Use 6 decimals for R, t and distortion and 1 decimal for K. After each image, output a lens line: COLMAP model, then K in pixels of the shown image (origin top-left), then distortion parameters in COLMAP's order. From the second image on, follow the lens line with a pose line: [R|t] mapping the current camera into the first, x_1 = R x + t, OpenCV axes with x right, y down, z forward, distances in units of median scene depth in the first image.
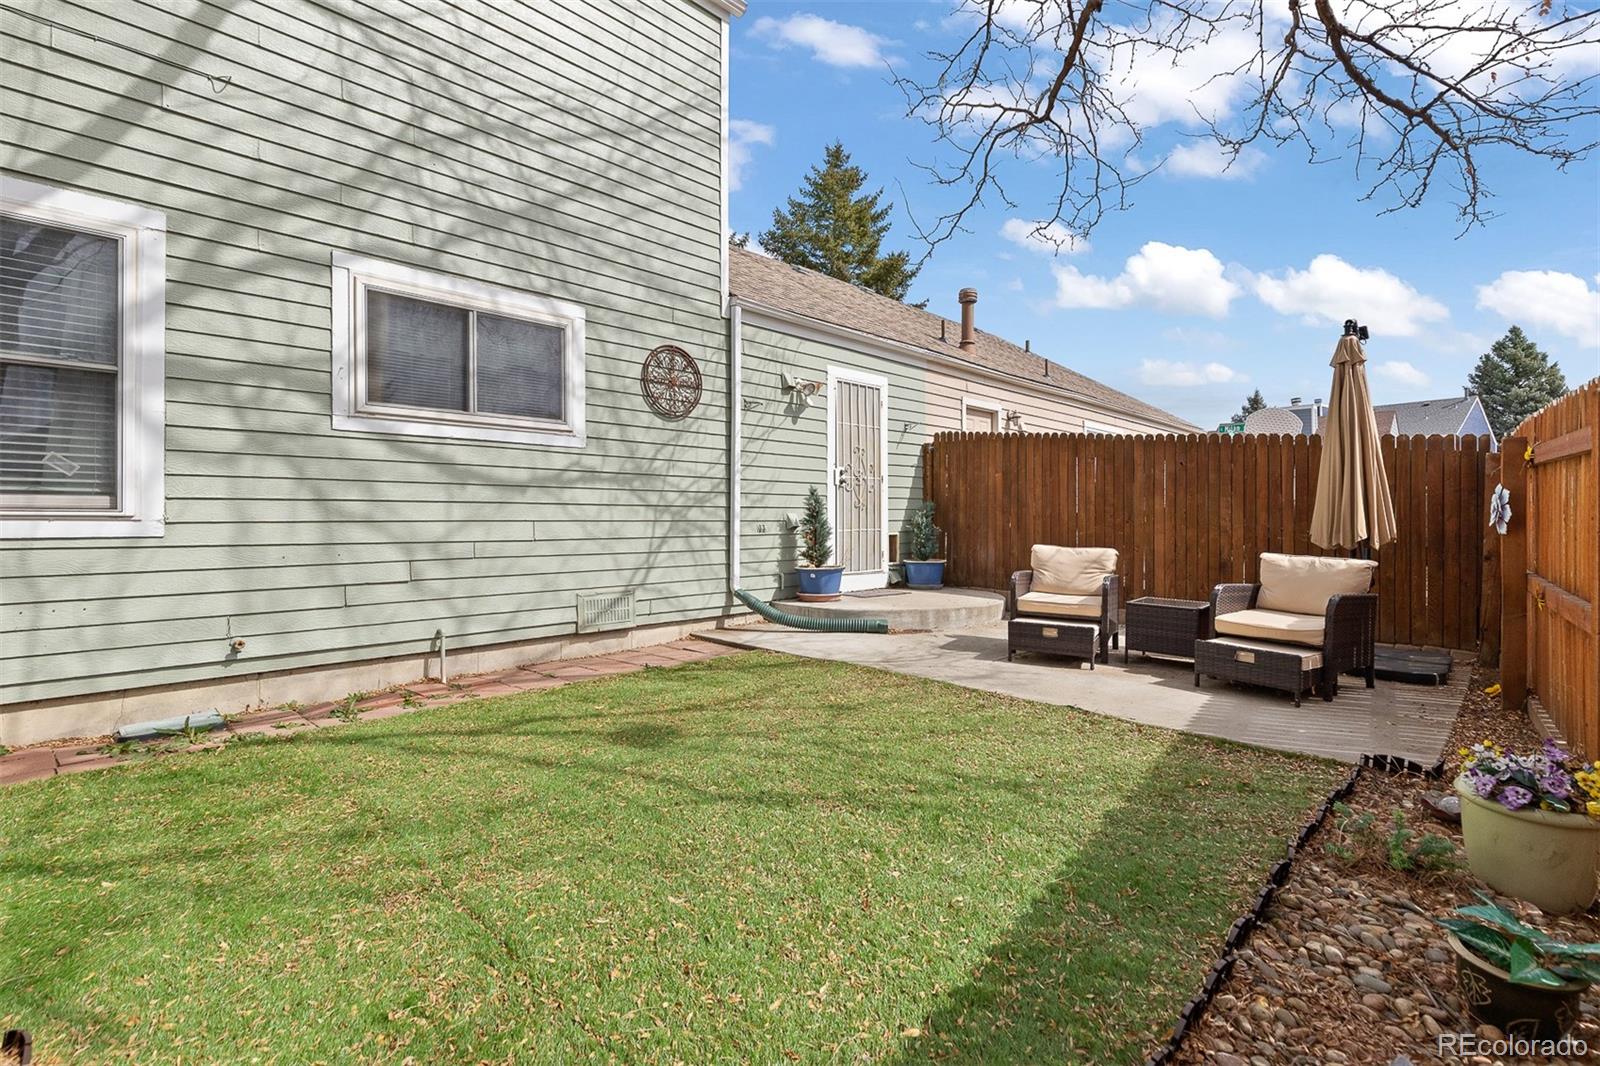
lens RADIAL K [[739.8, 0, 799.2], [0, 739.8, 523.2], [0, 0, 1]] dist [0.004545, -0.000282]
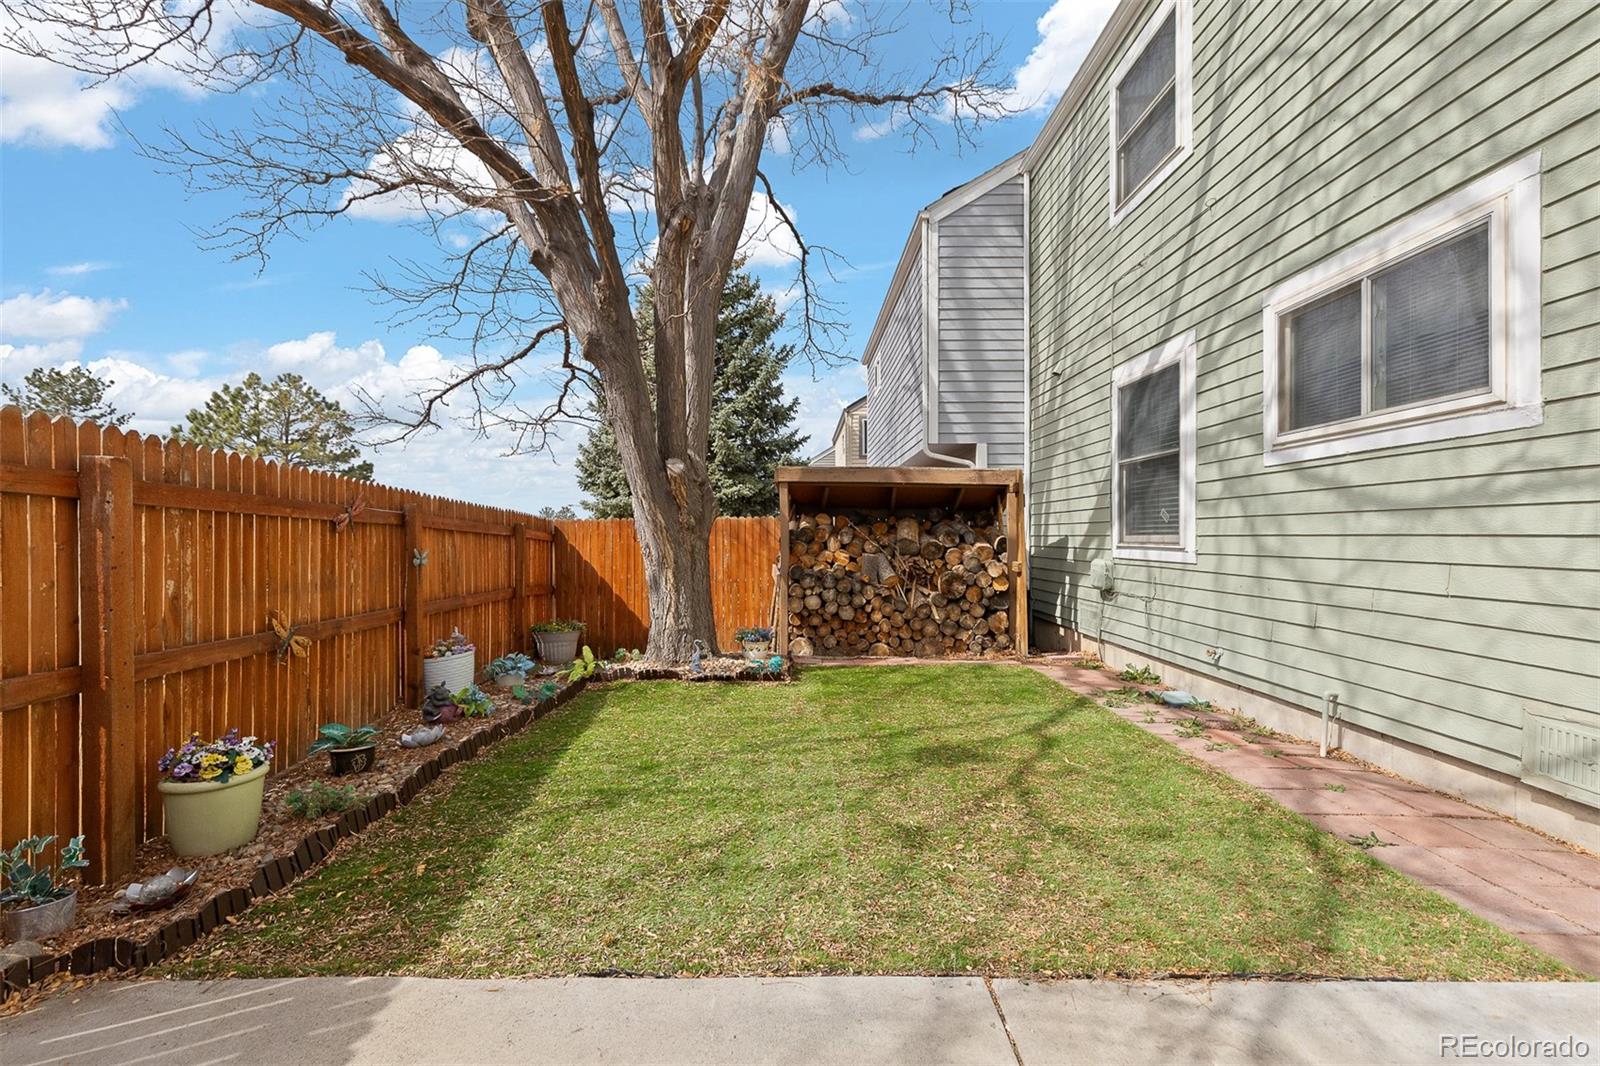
lens RADIAL K [[739.8, 0, 797.6], [0, 739.8, 535.4], [0, 0, 1]] dist [0.004545, -0.000282]
pose [[-0.716601, 0.002403, -0.697480, 0.511844], [-0.000641, 0.999991, 0.004104, -0.032128], [0.697483, 0.003388, -0.716593, 1.181530]]
